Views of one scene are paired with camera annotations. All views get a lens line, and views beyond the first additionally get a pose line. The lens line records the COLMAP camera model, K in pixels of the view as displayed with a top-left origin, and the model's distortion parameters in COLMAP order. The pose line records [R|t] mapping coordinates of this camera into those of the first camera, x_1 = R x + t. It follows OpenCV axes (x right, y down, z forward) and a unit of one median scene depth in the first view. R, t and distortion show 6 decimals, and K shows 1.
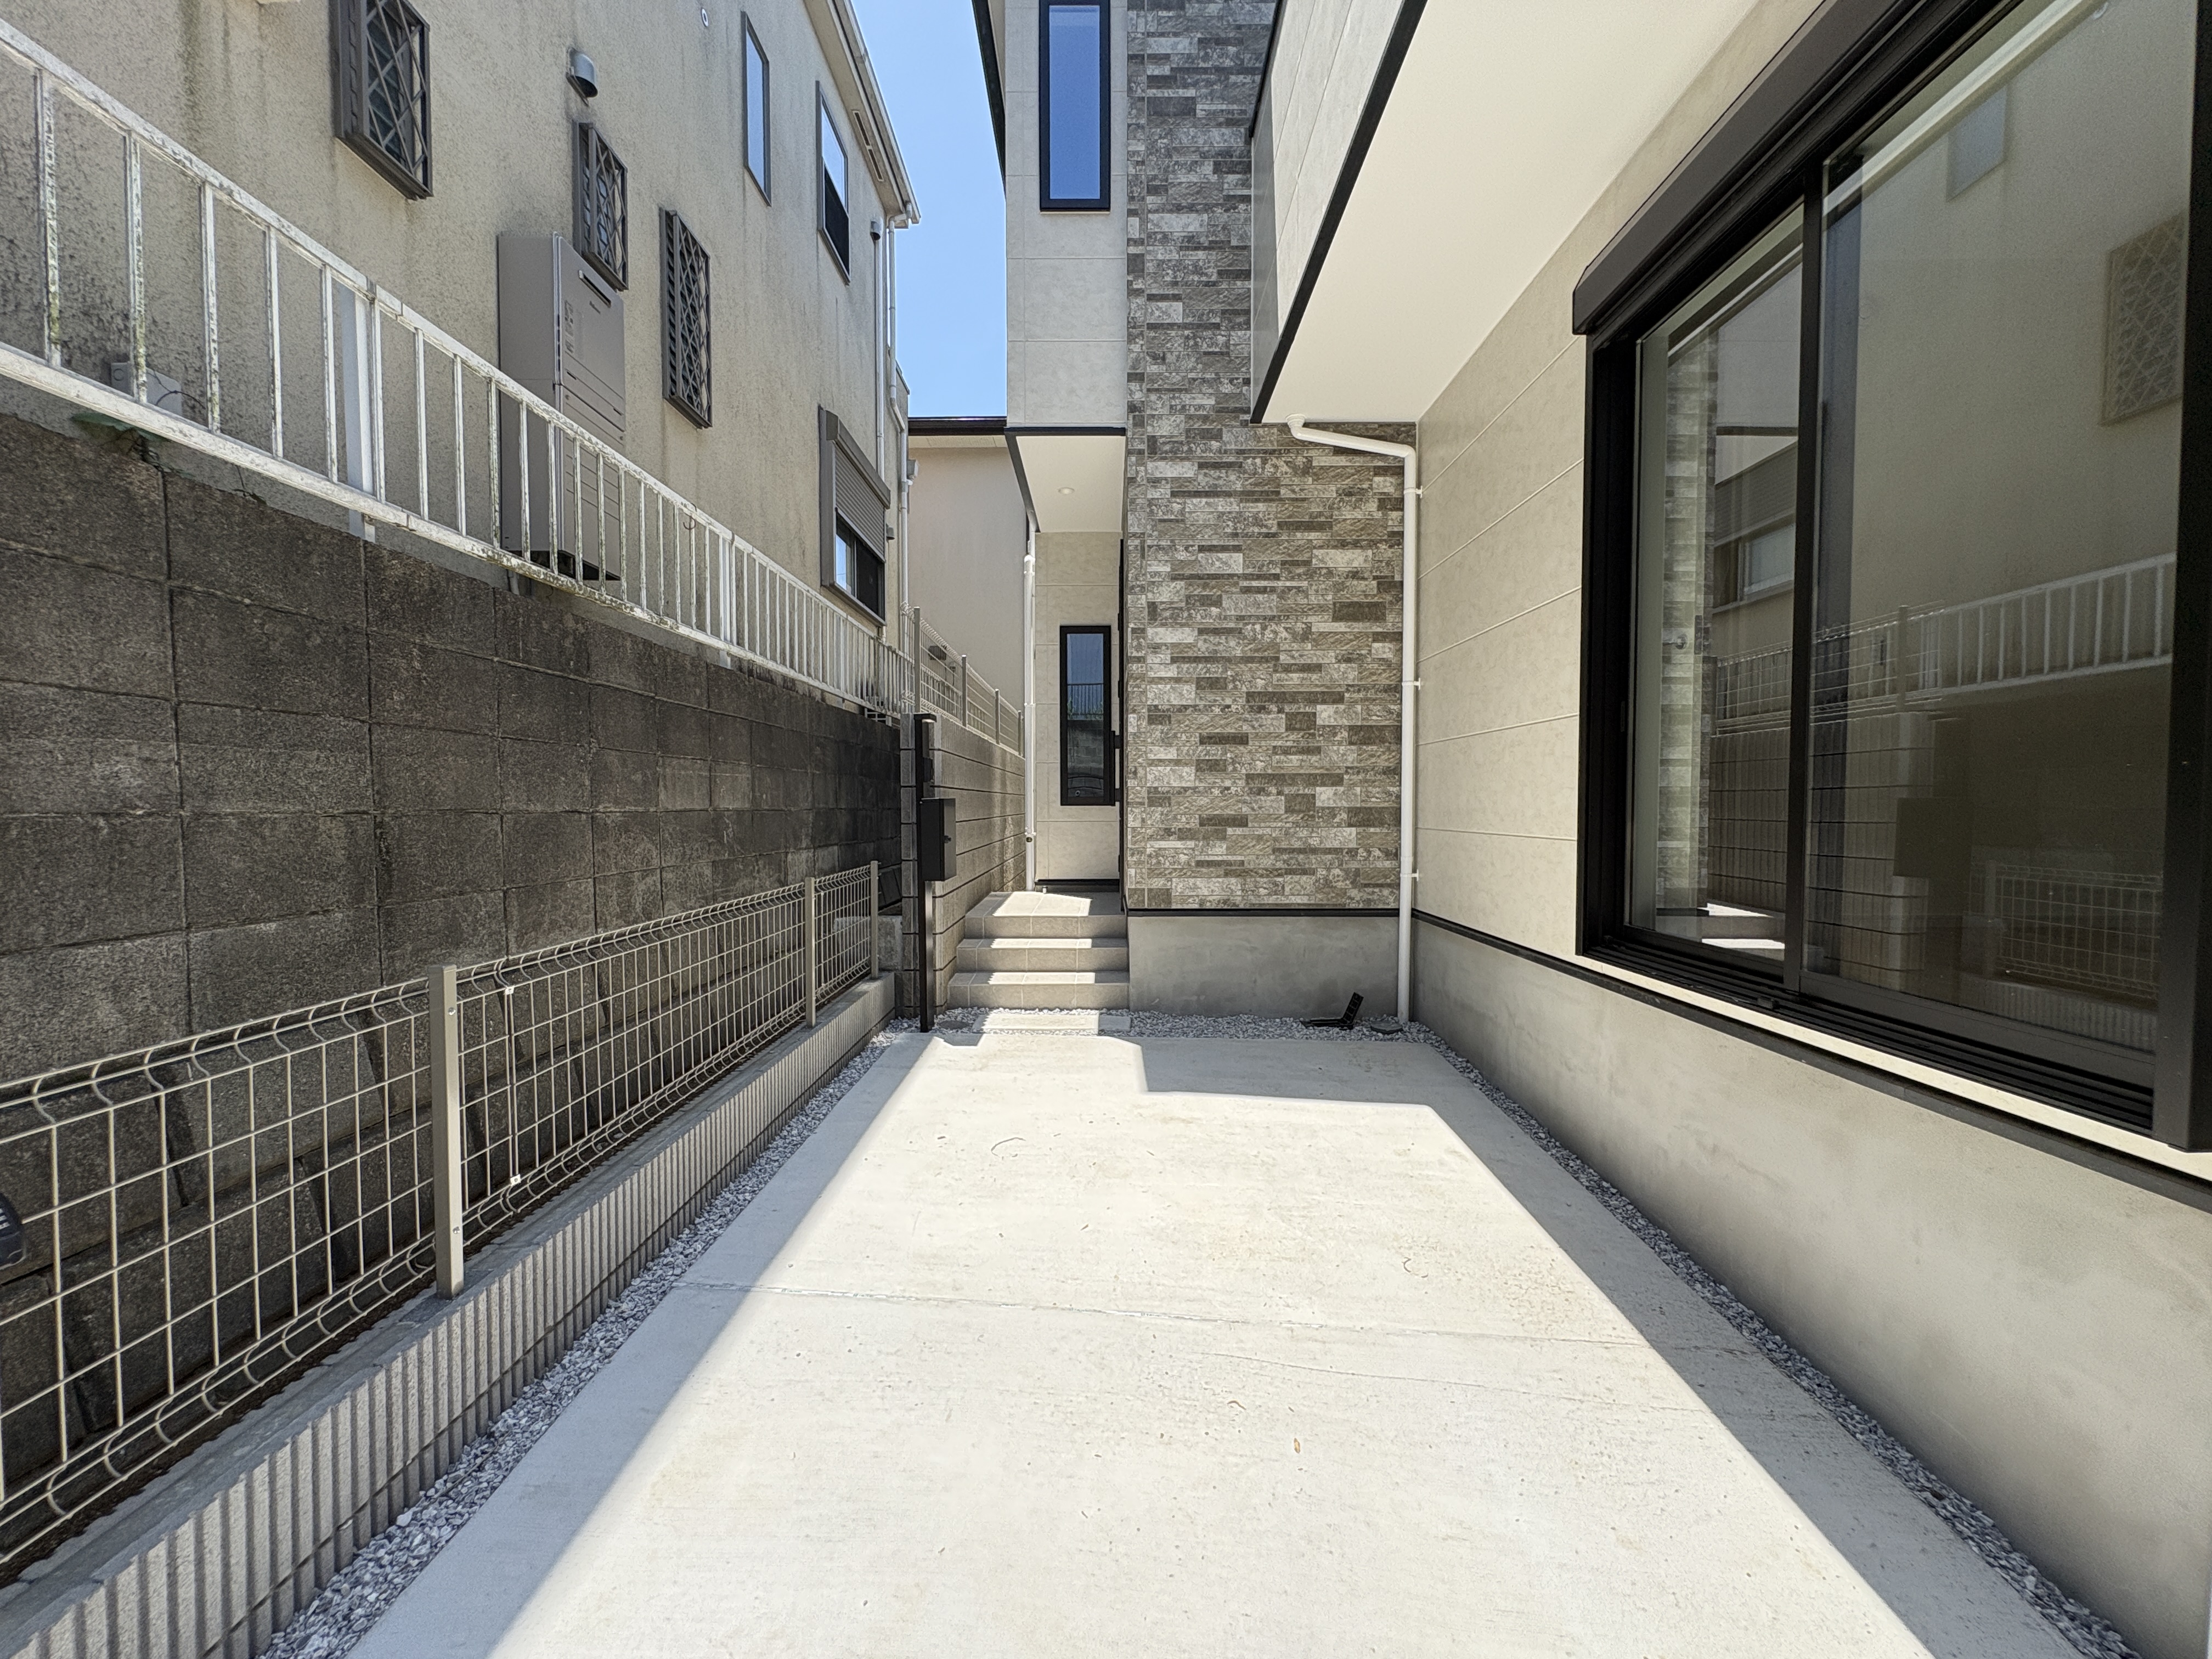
lens RADIAL K [[887.6, 0, 1104.1], [0, 887.6, 828.9], [0, 0, 1]] dist [0.002605, -0.000753]
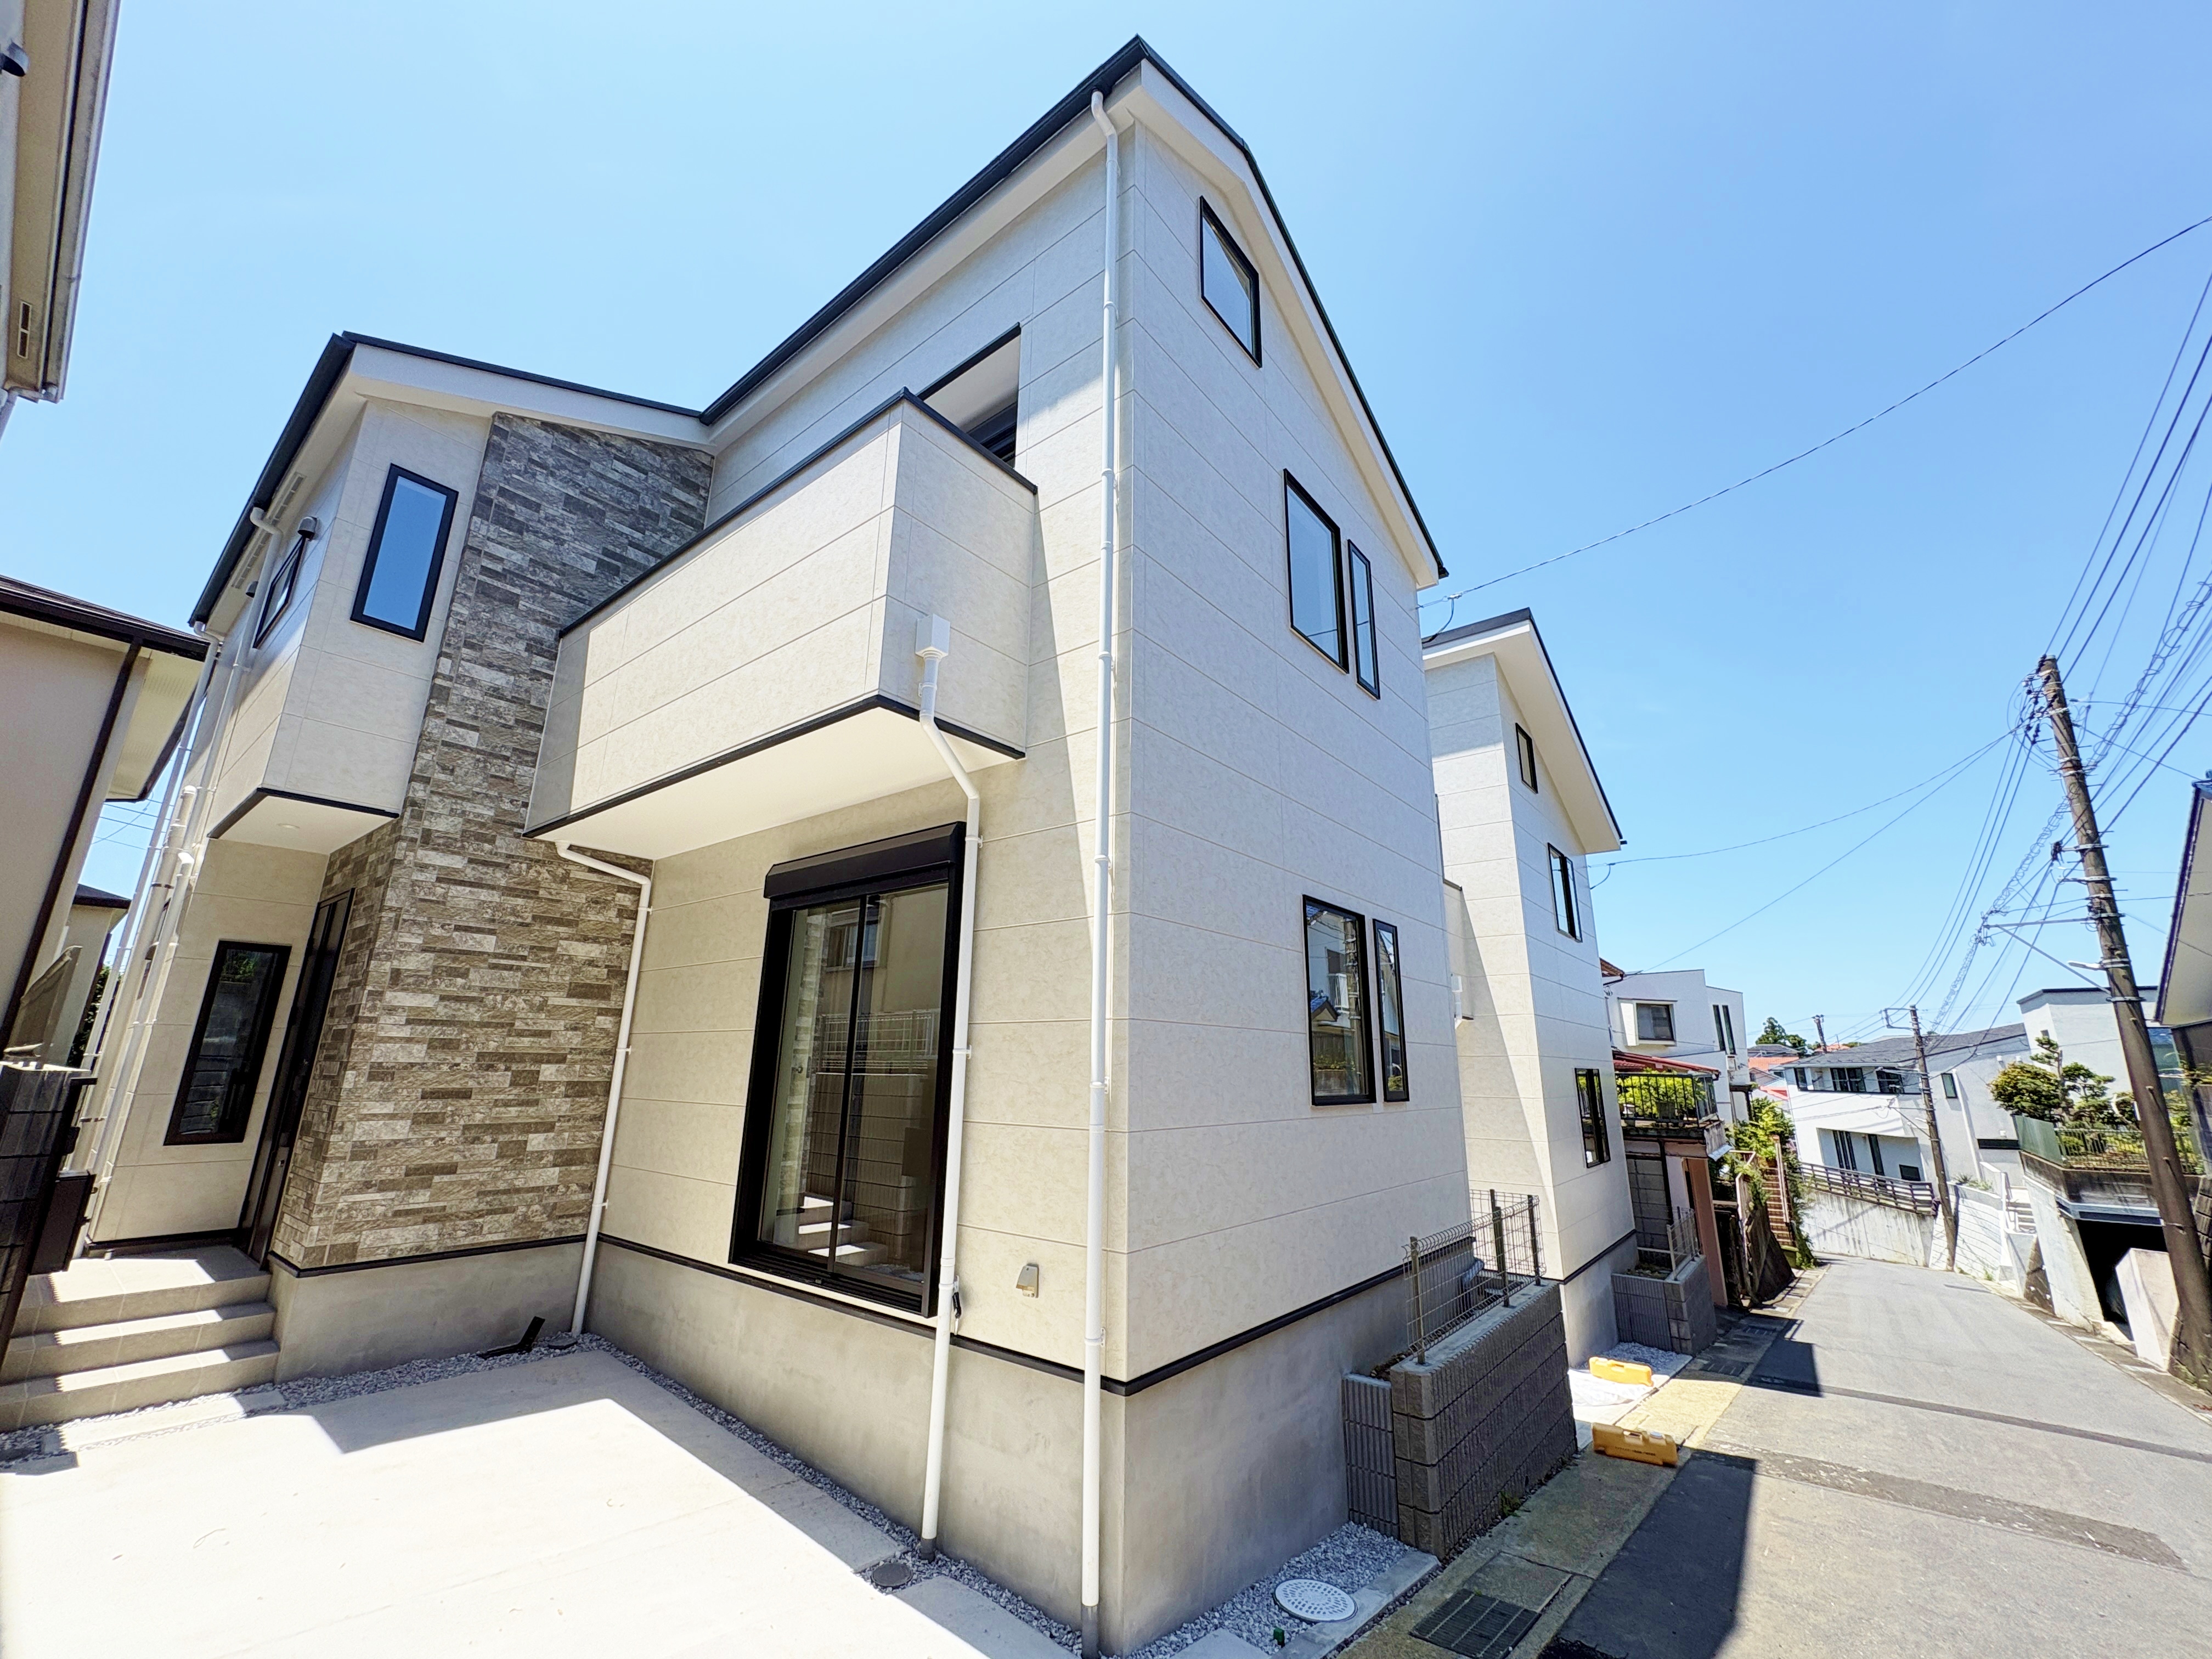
lens RADIAL K [[887.6, 0, 1110.3], [0, 887.6, 826.3], [0, 0, 1]] dist [0.002605, -0.000753]
pose [[0.620677, 0.213712, 0.754378, -0.277300], [0.008760, 0.960186, -0.279224, -0.106096], [-0.784017, 0.179917, 0.594093, -0.424541]]
